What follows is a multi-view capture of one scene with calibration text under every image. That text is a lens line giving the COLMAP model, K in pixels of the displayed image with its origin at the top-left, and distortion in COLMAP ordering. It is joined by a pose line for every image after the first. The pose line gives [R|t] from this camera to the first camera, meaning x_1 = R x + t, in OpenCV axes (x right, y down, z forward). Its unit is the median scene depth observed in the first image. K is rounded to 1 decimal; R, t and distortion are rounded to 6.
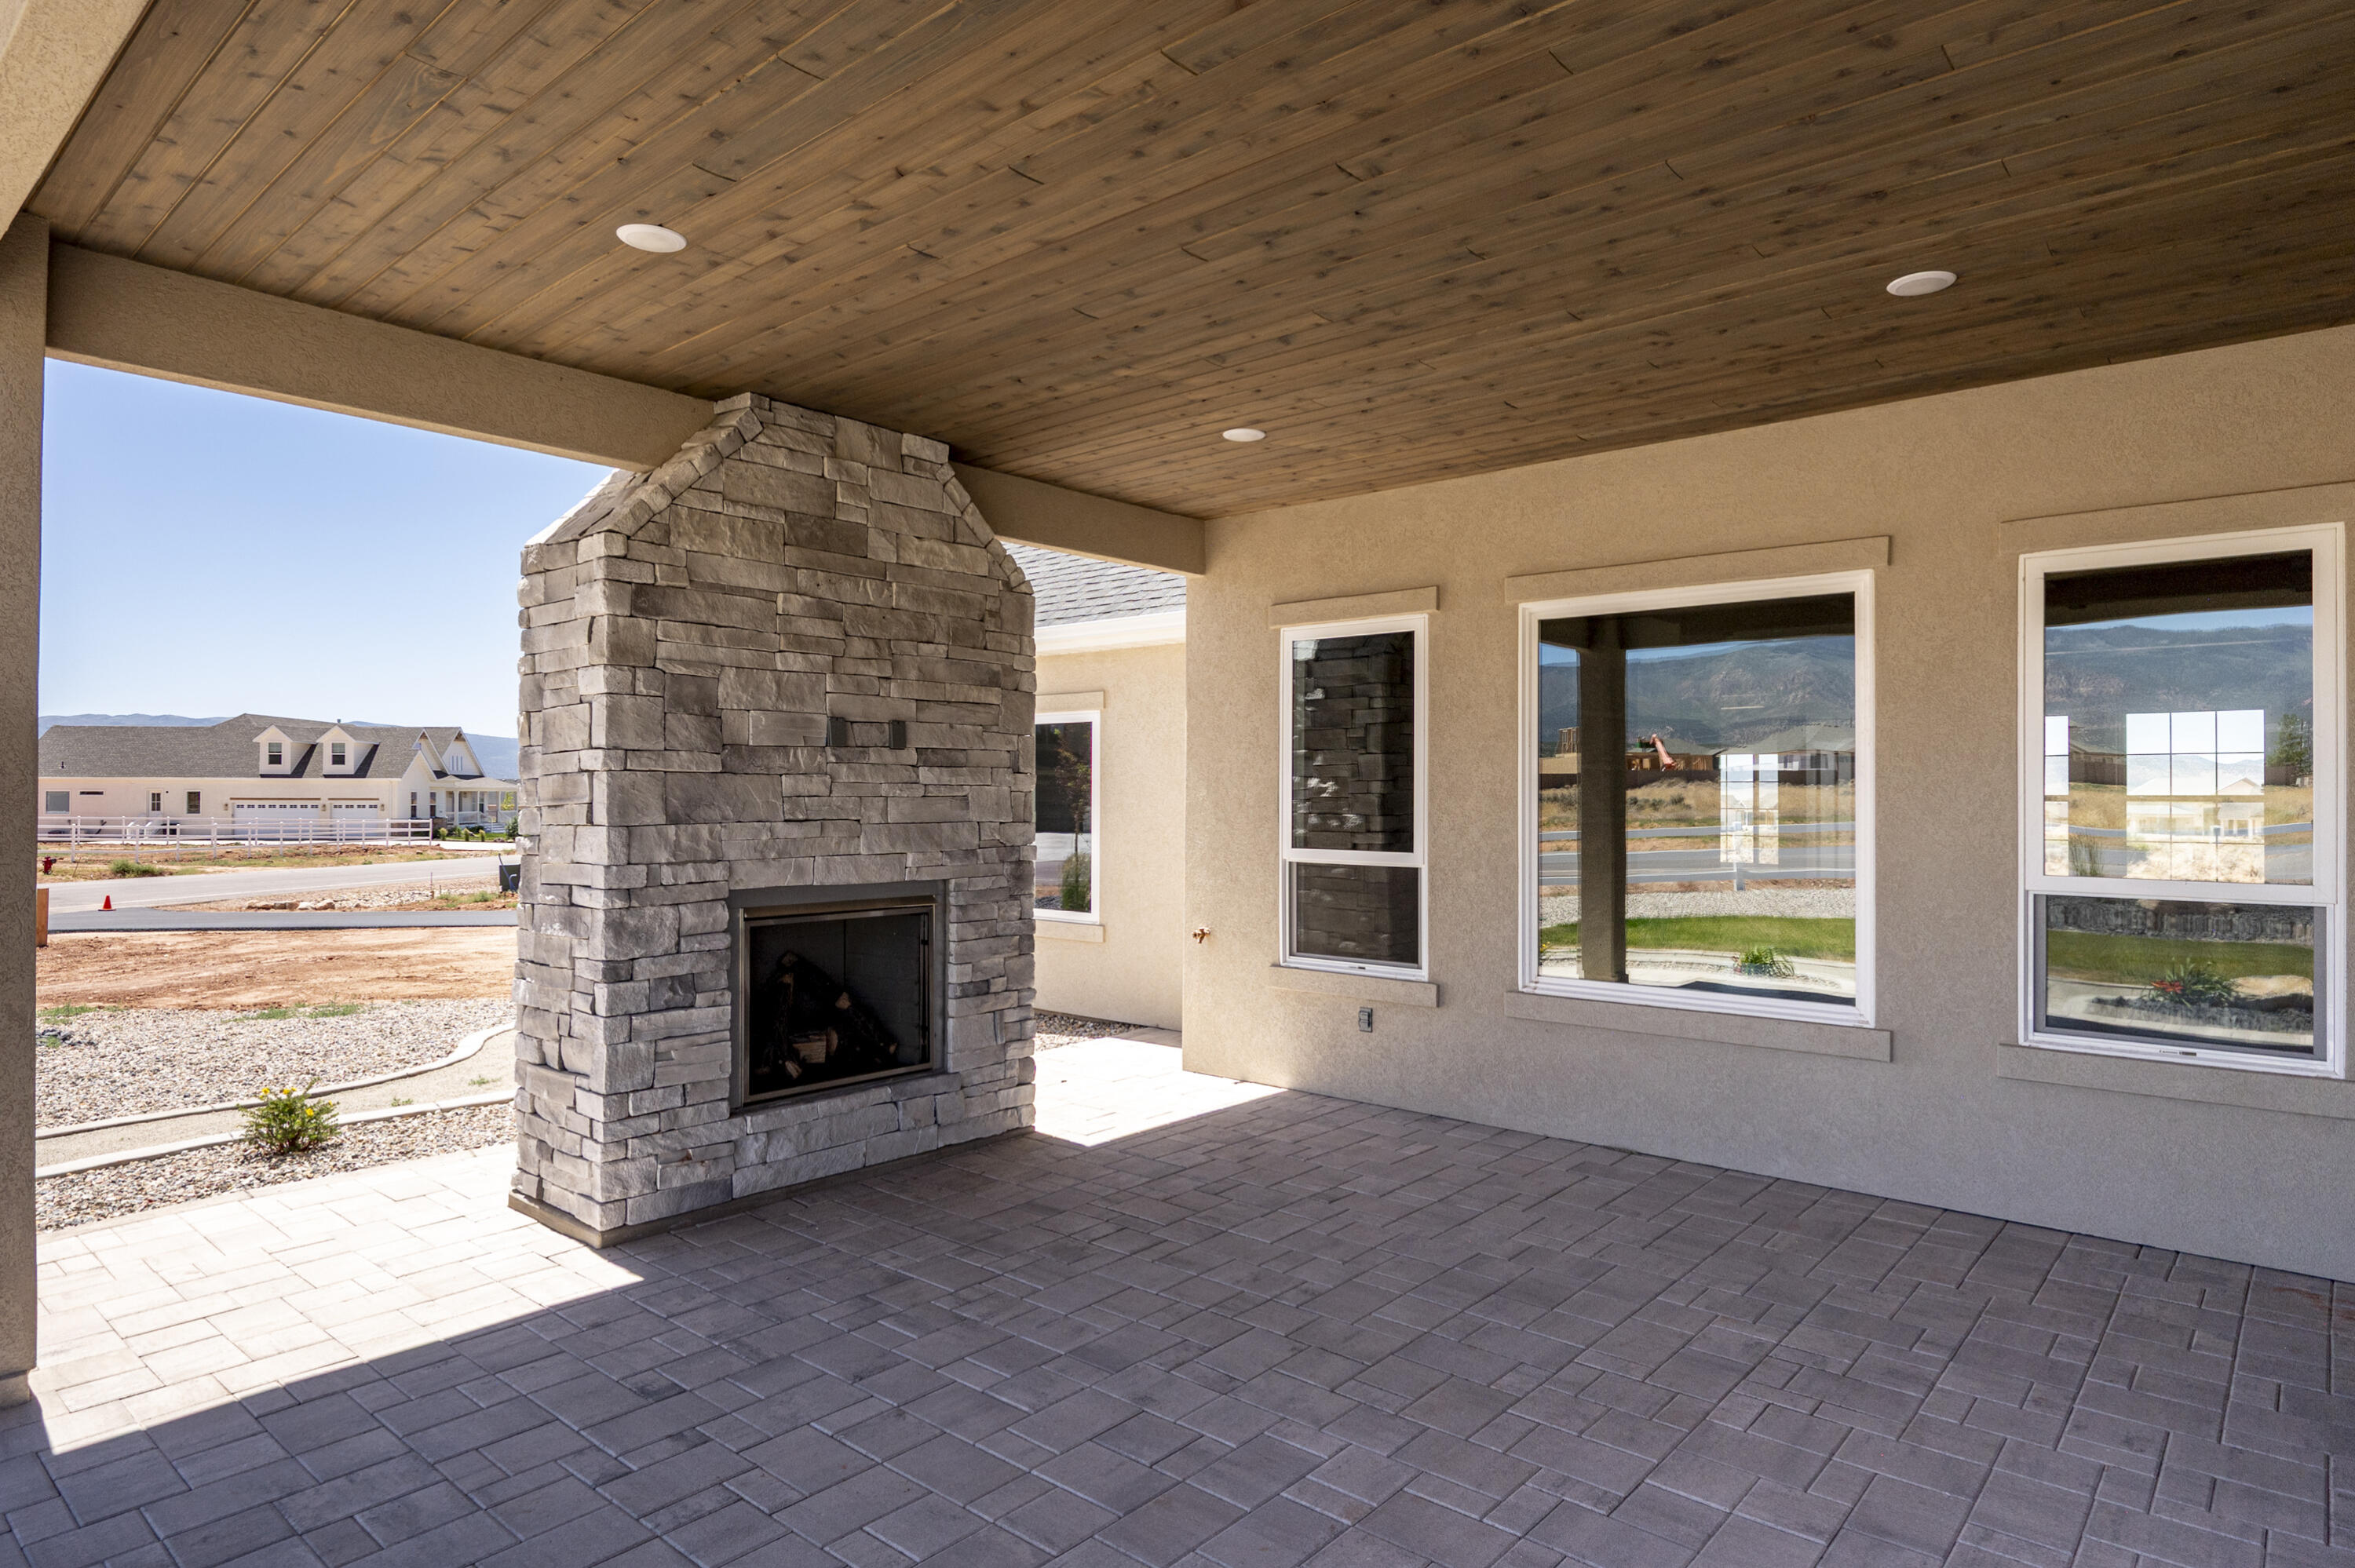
lens RADIAL K [[1322.3, 0, 1182.2], [0, 1322.3, 784.0], [0, 0, 1]] dist [0.000411, -0.000274]
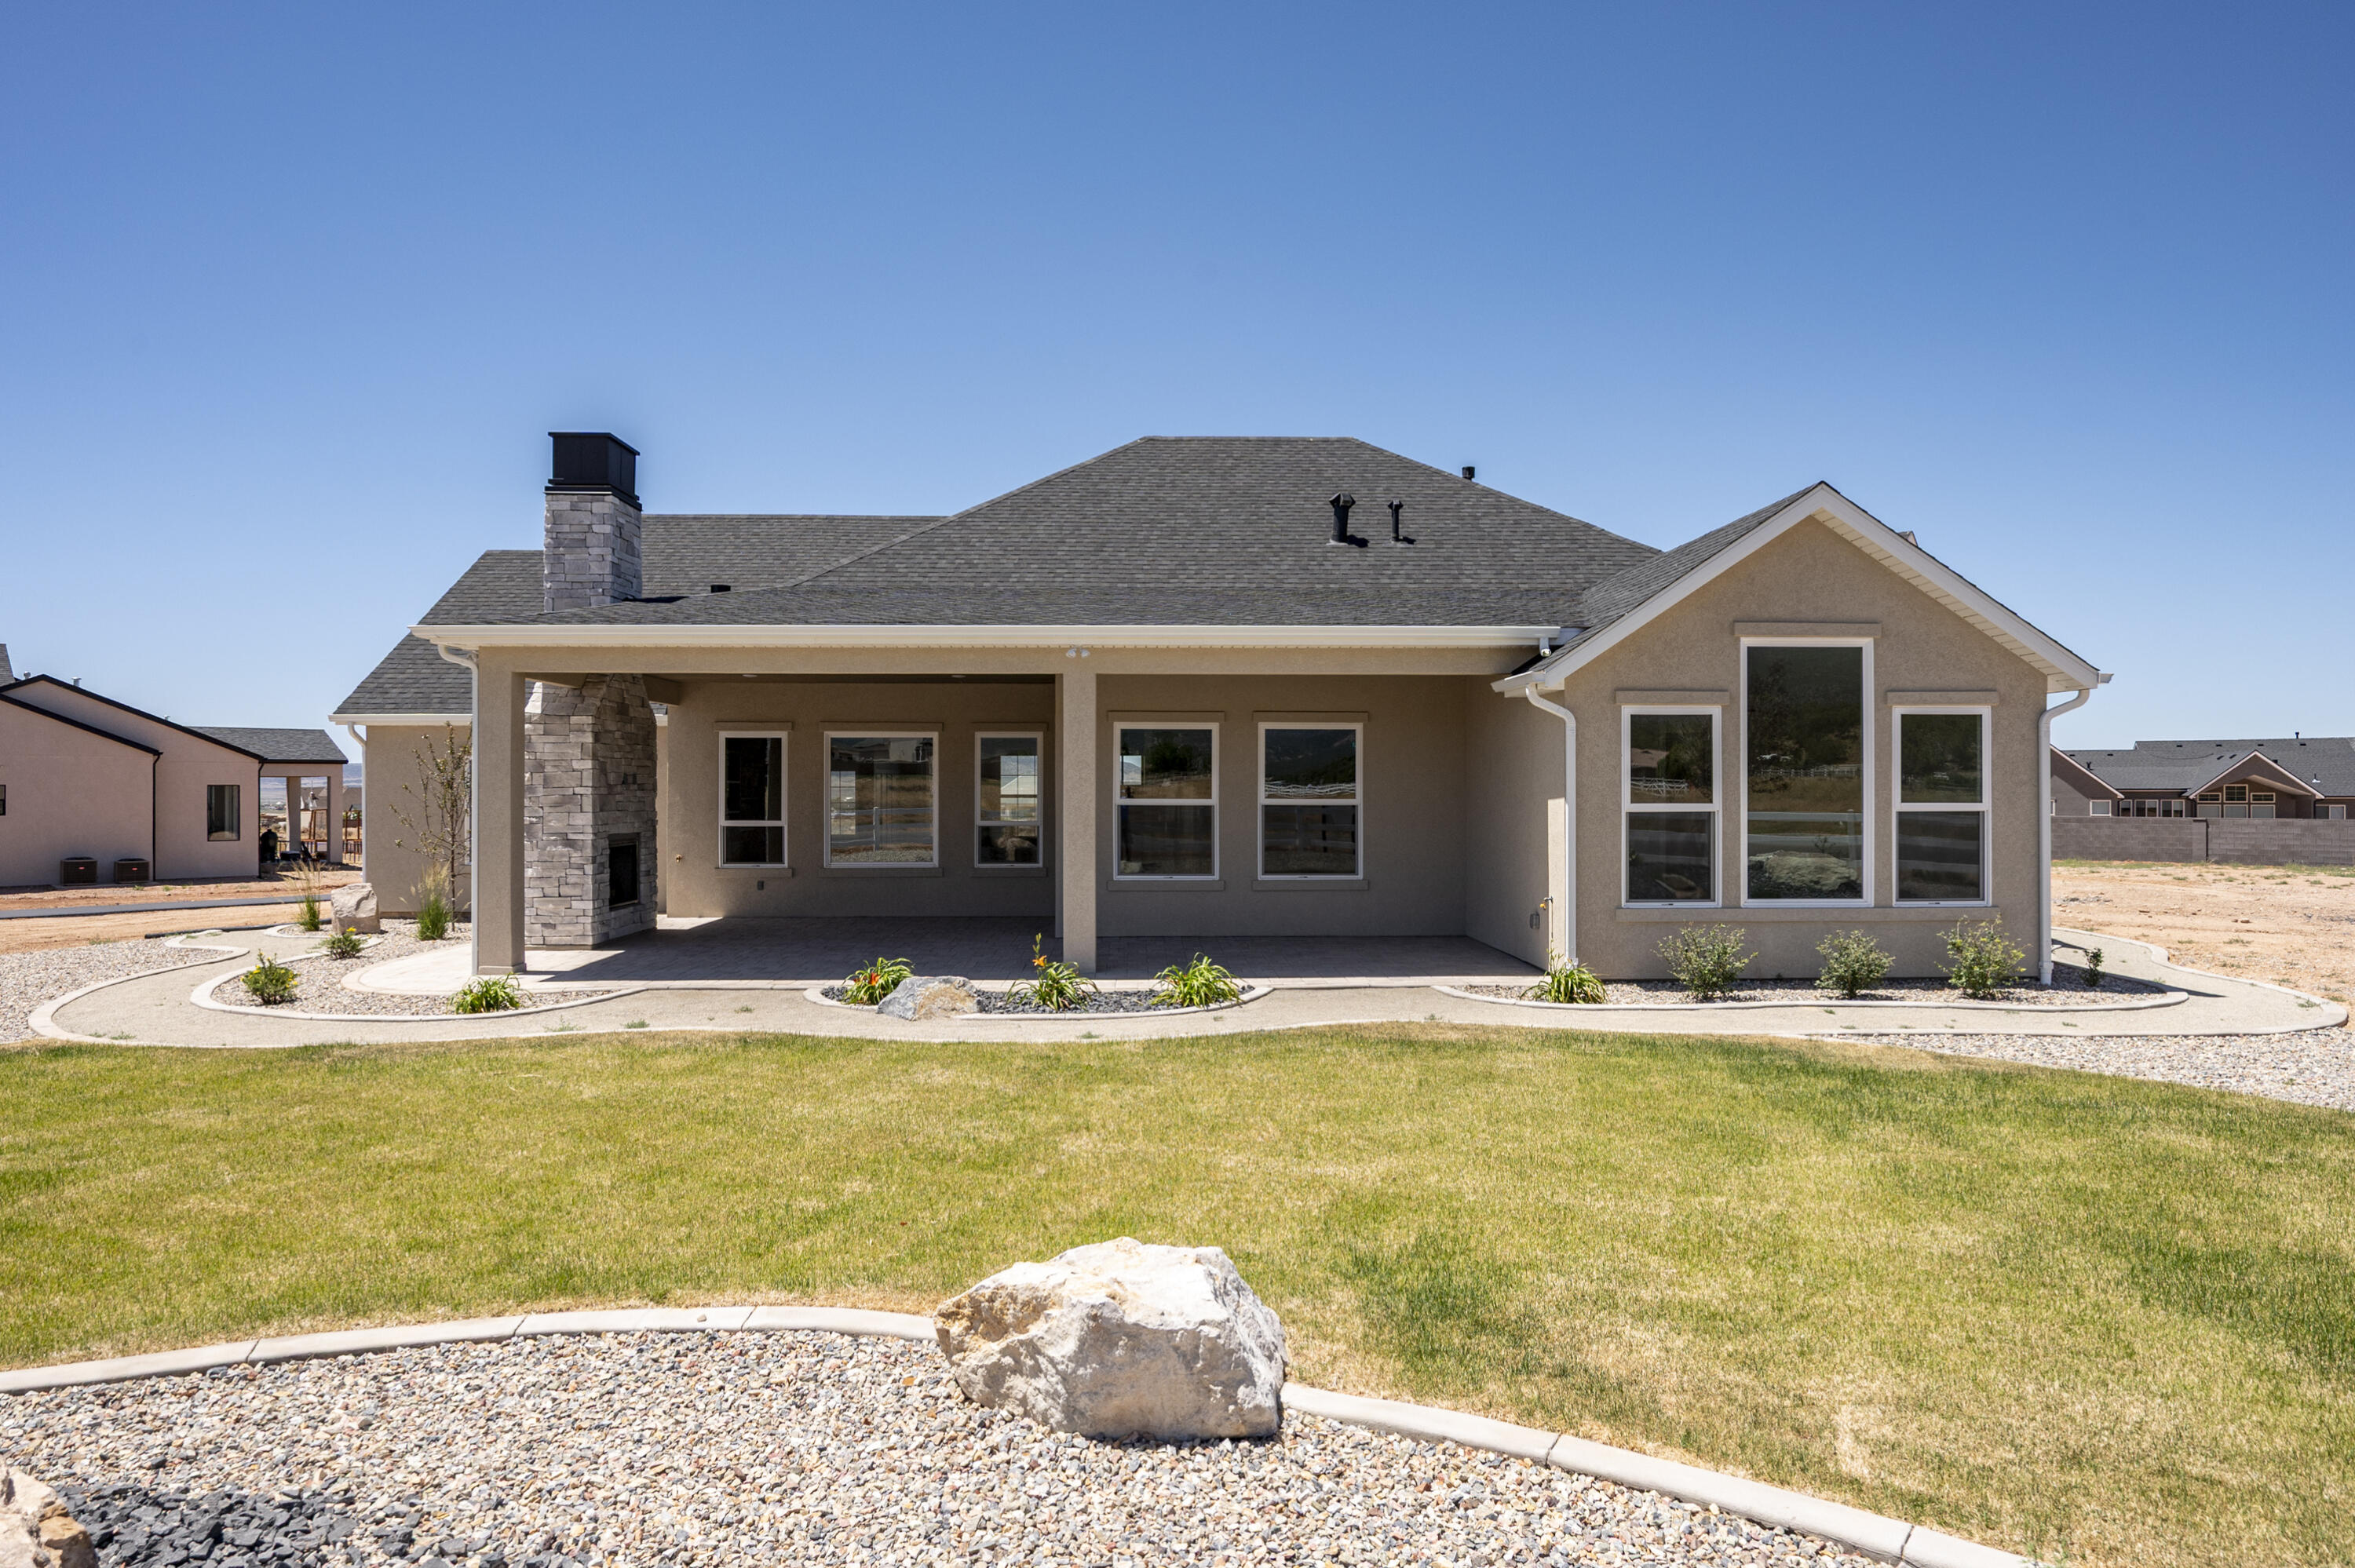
lens RADIAL K [[1330.3, 0, 1176.5], [0, 1330.3, 782.3], [0, 0, 1]] dist [-0.002410, -0.000260]
pose [[0.731953, -0.003222, 0.681348, -1.391360], [0.000823, 0.999992, 0.003845, -0.045875], [-0.681355, -0.002253, 0.731950, -1.965843]]
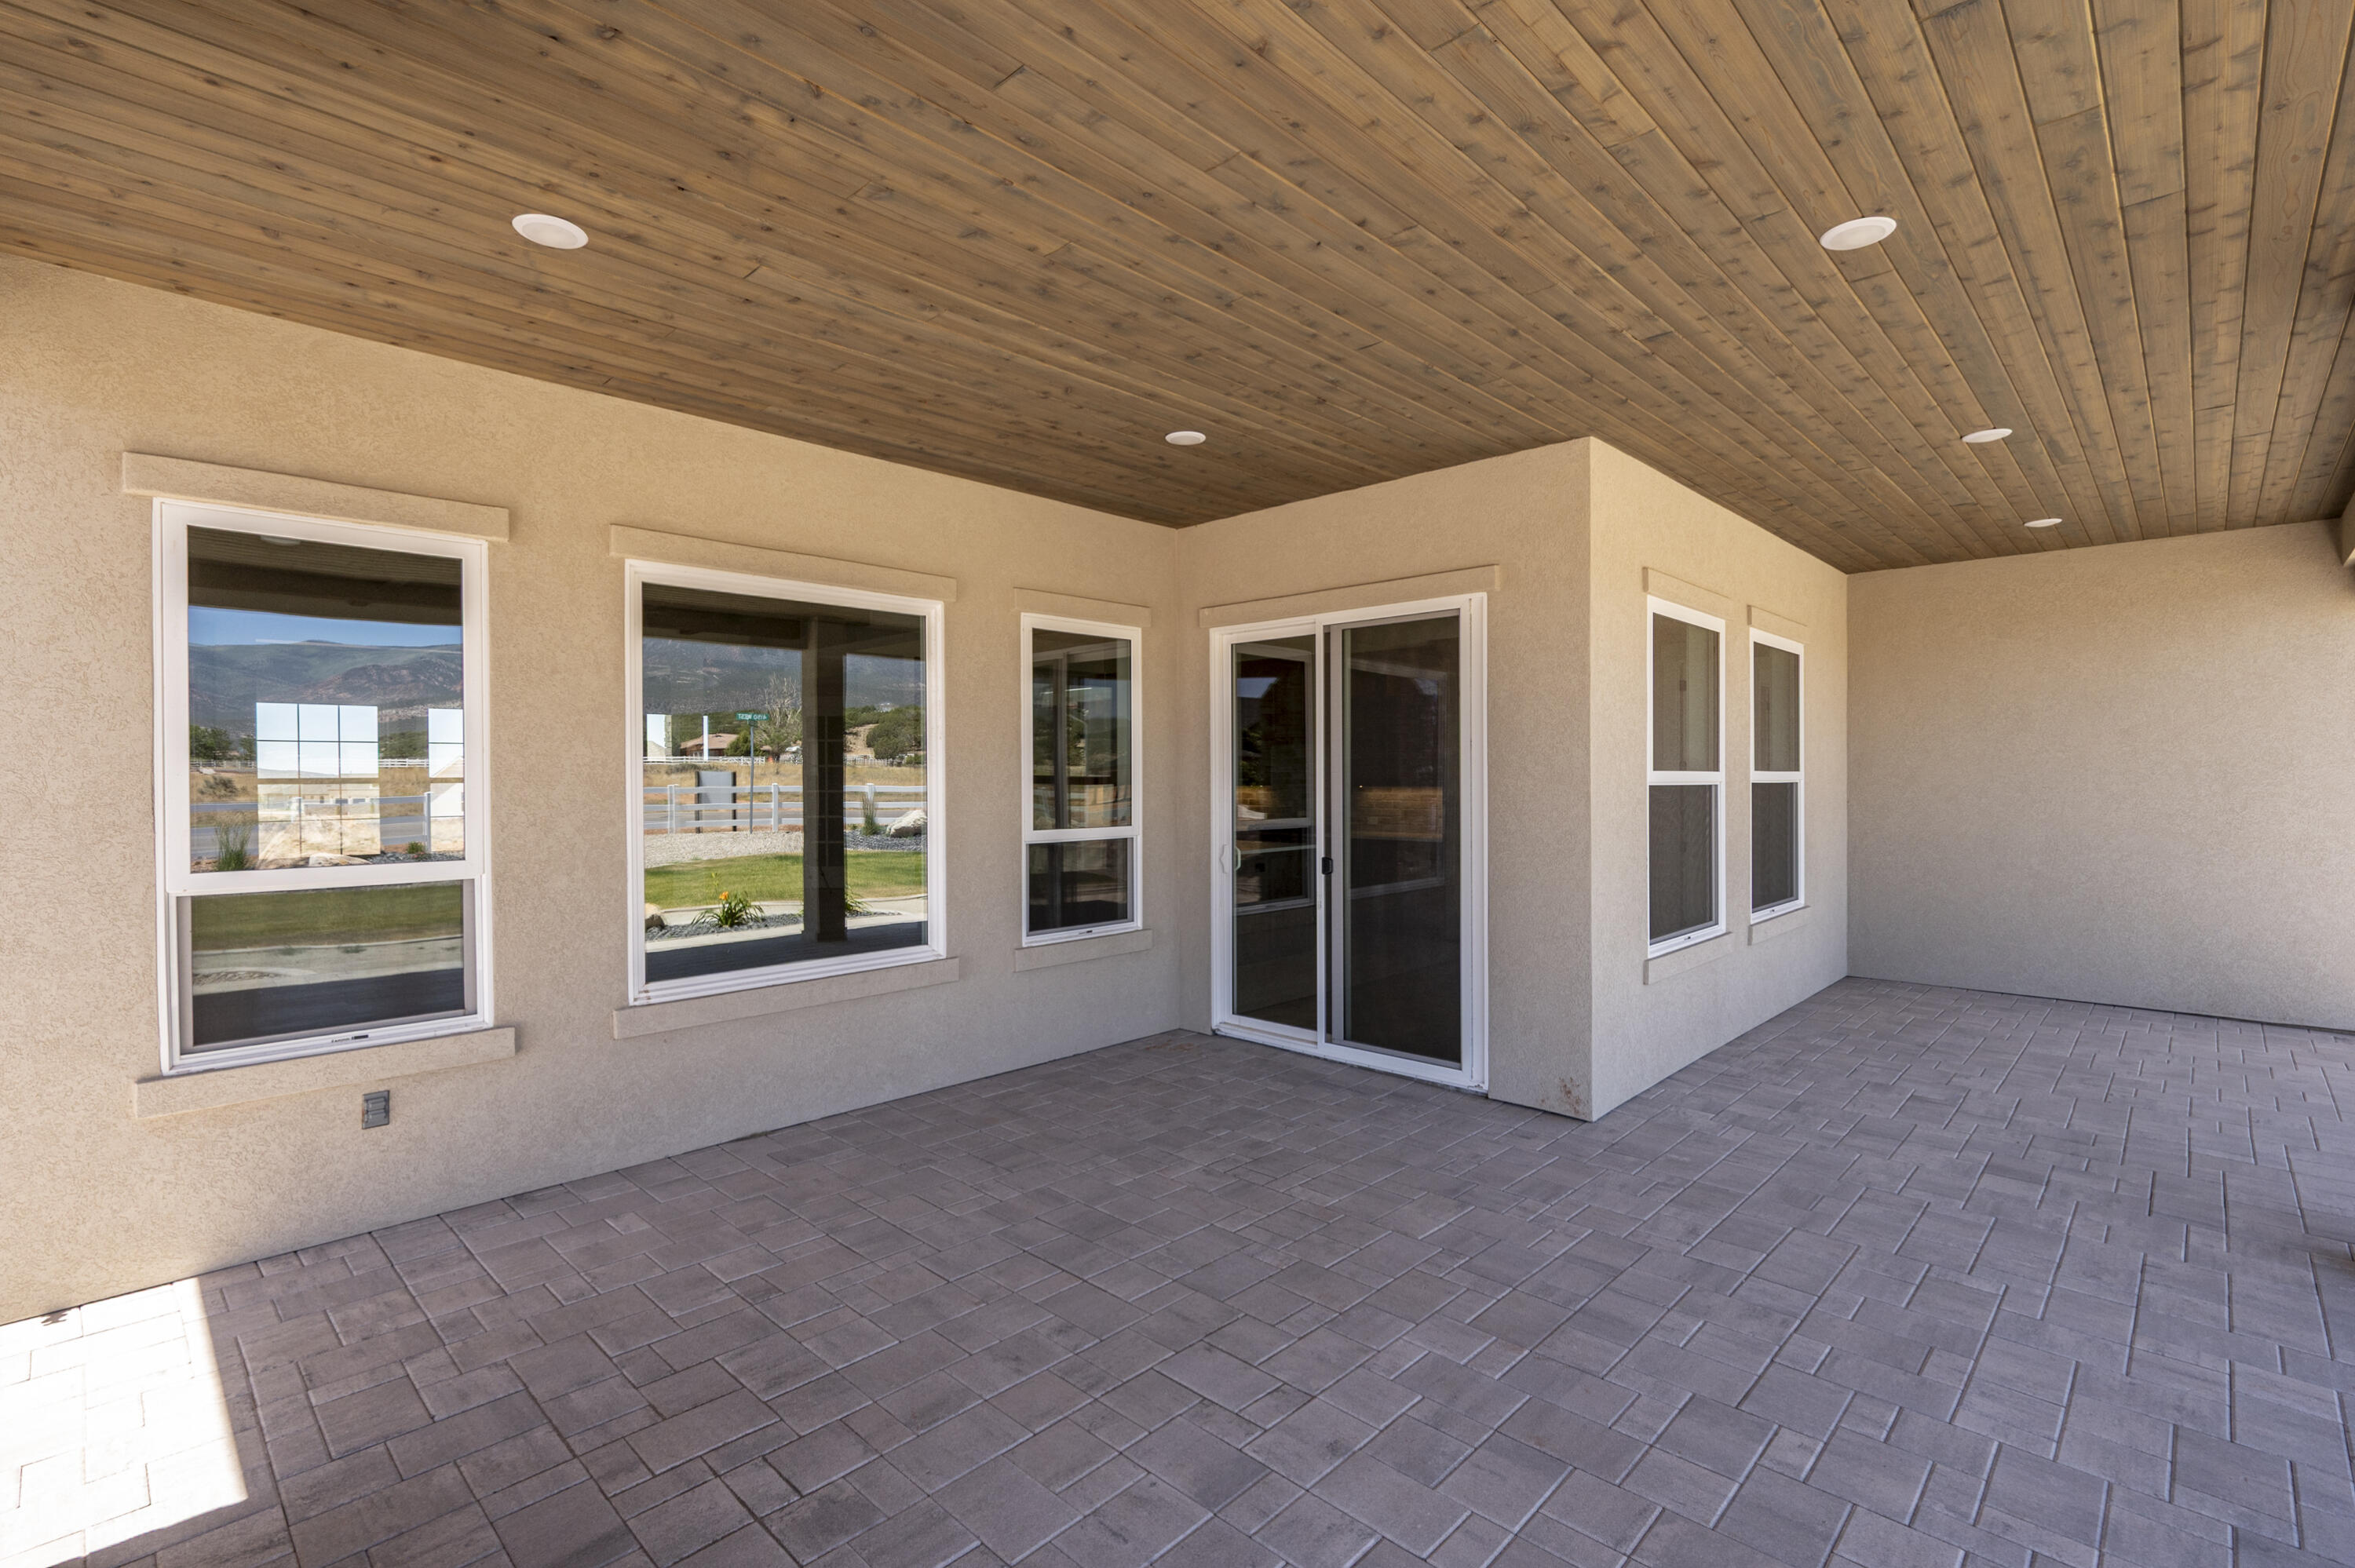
lens RADIAL K [[1075.8, 0, 1178.9], [0, 1075.8, 788.9], [0, 0, 1]] dist [0.000891, -0.000001]
pose [[0.048229, -0.016319, 0.998703, -0.526929], [-0.004043, 0.999855, 0.016533, 0.000858], [-0.998828, -0.004835, 0.048156, 0.740240]]
